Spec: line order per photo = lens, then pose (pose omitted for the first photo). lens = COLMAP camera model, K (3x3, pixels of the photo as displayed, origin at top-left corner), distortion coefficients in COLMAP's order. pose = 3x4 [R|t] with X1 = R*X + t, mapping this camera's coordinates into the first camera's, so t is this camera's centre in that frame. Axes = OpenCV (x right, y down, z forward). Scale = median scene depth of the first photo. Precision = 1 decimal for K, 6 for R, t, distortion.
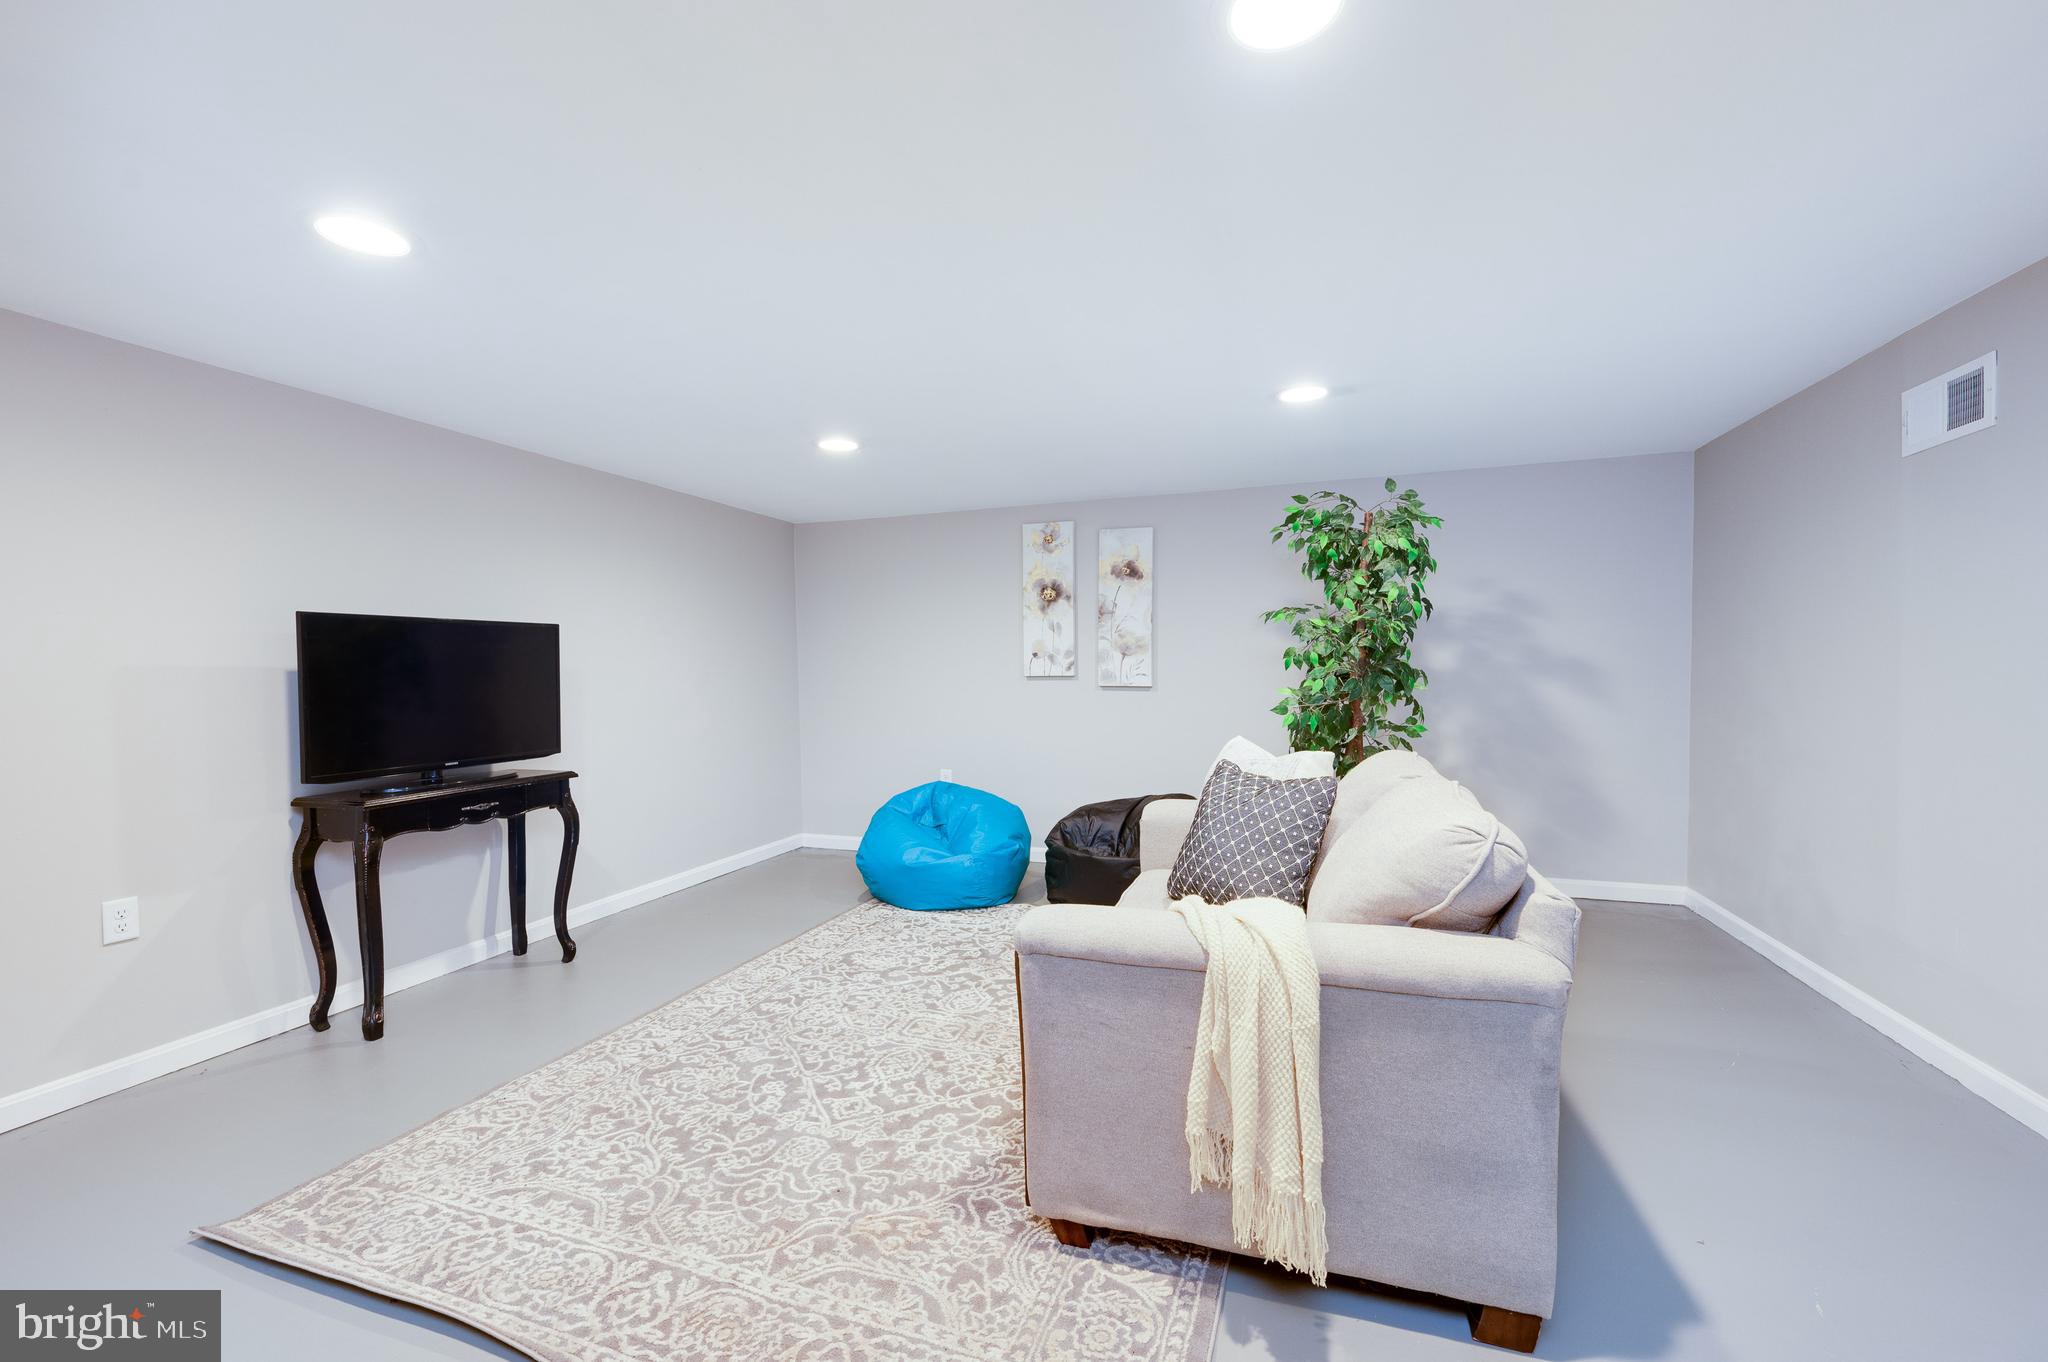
lens RADIAL K [[828.9, 0, 1028.1], [0, 828.9, 675.6], [0, 0, 1]] dist [-0.002736, -0.000223]
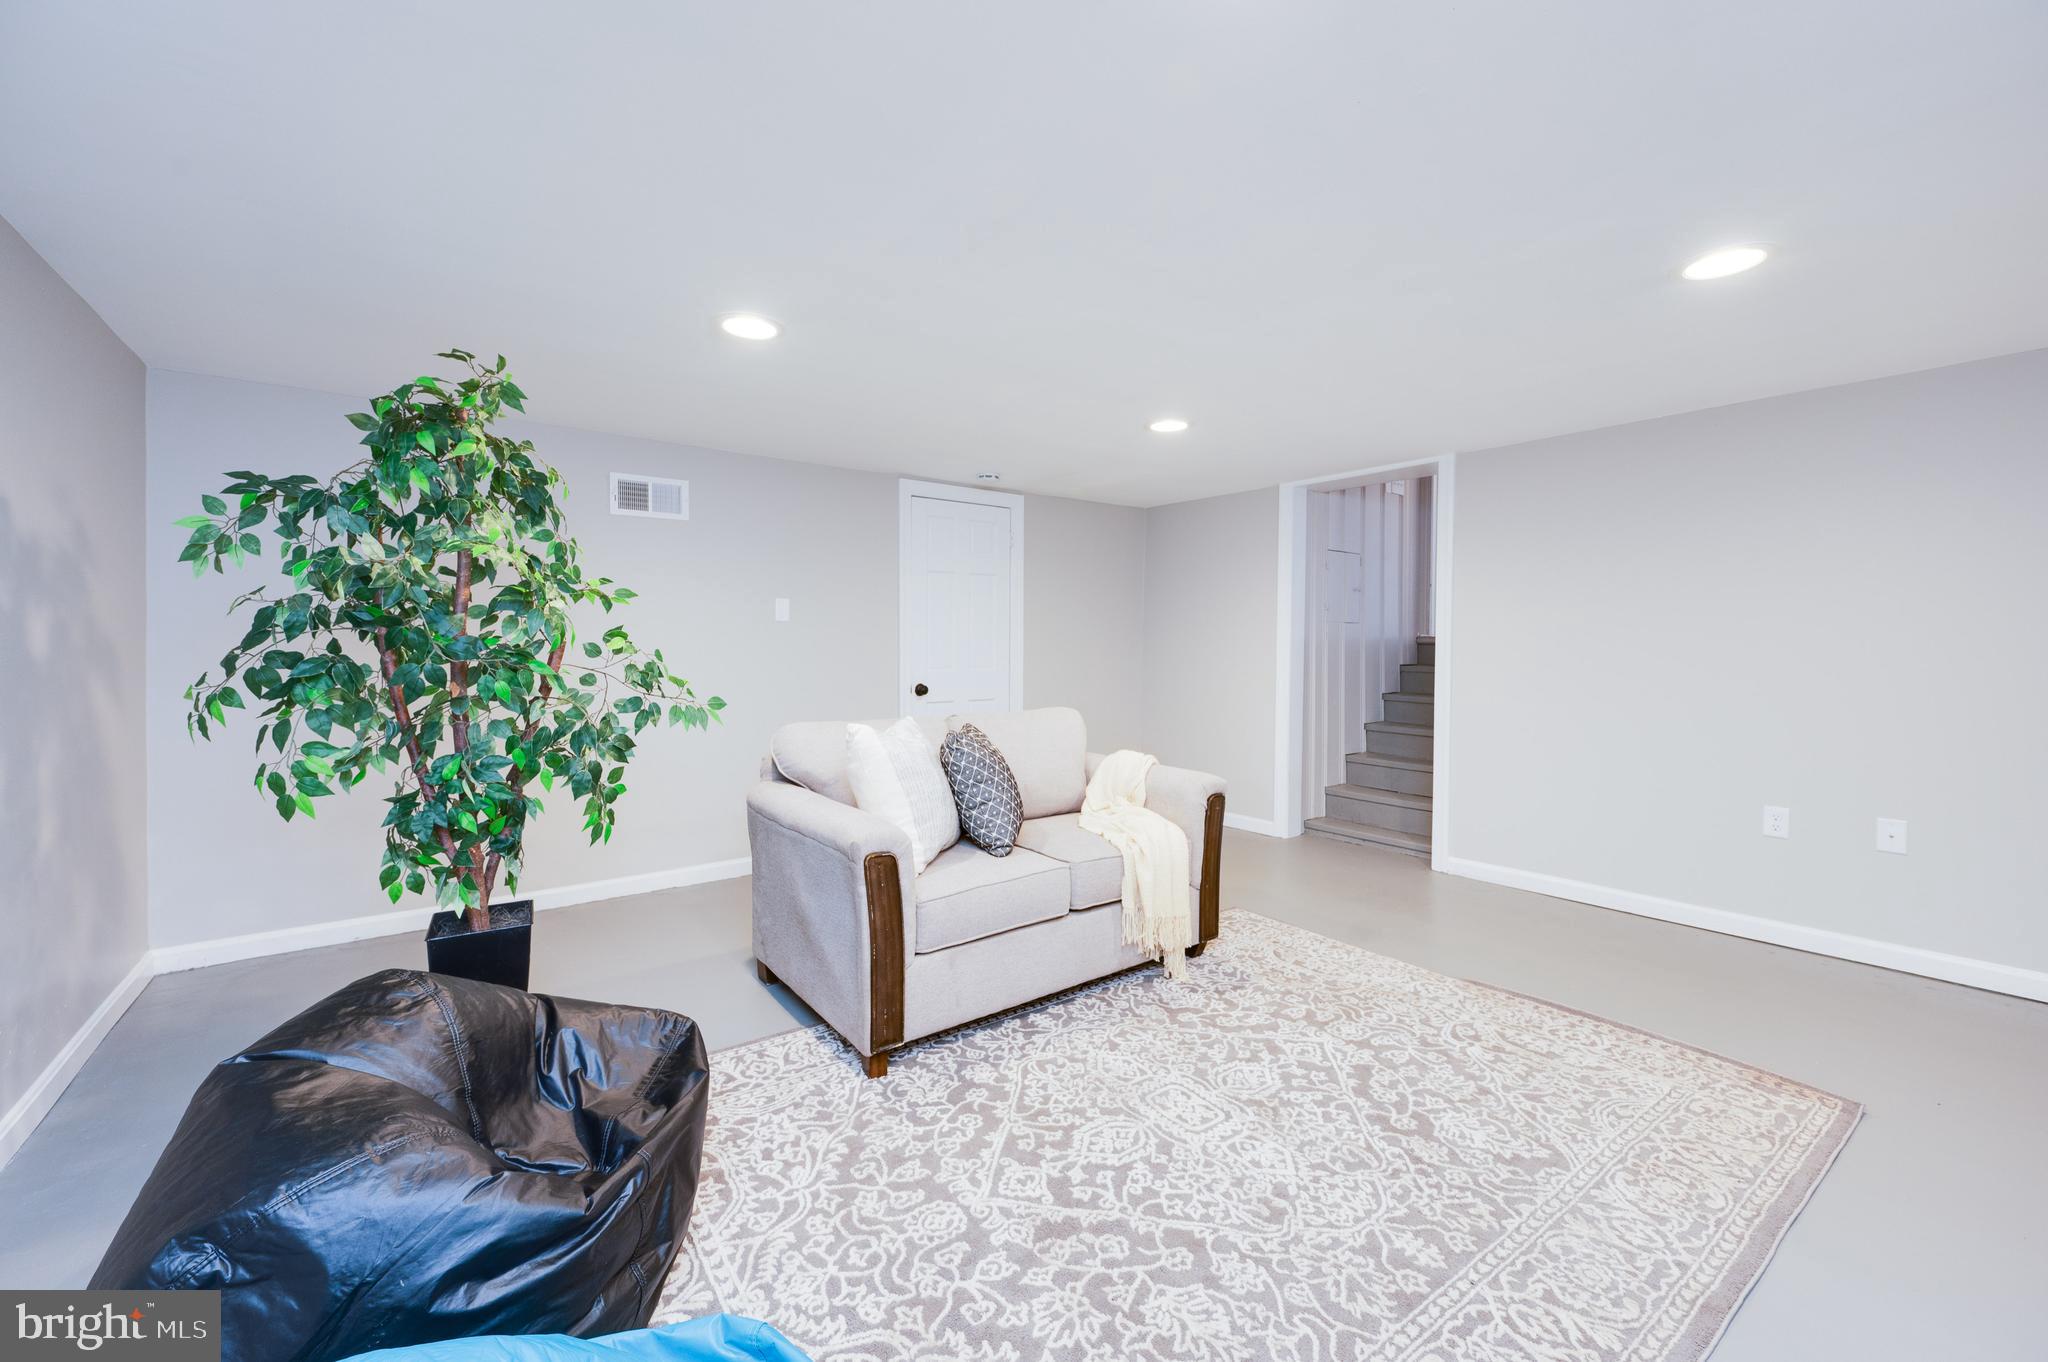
lens RADIAL K [[828.9, 0, 1019.9], [0, 828.9, 669.5], [0, 0, 1]] dist [-0.002736, -0.000223]
pose [[-0.822012, -0.006948, 0.569428, -0.484200], [0.013479, 0.999408, 0.031652, -0.023281], [-0.569311, 0.033694, -0.821432, 1.932323]]
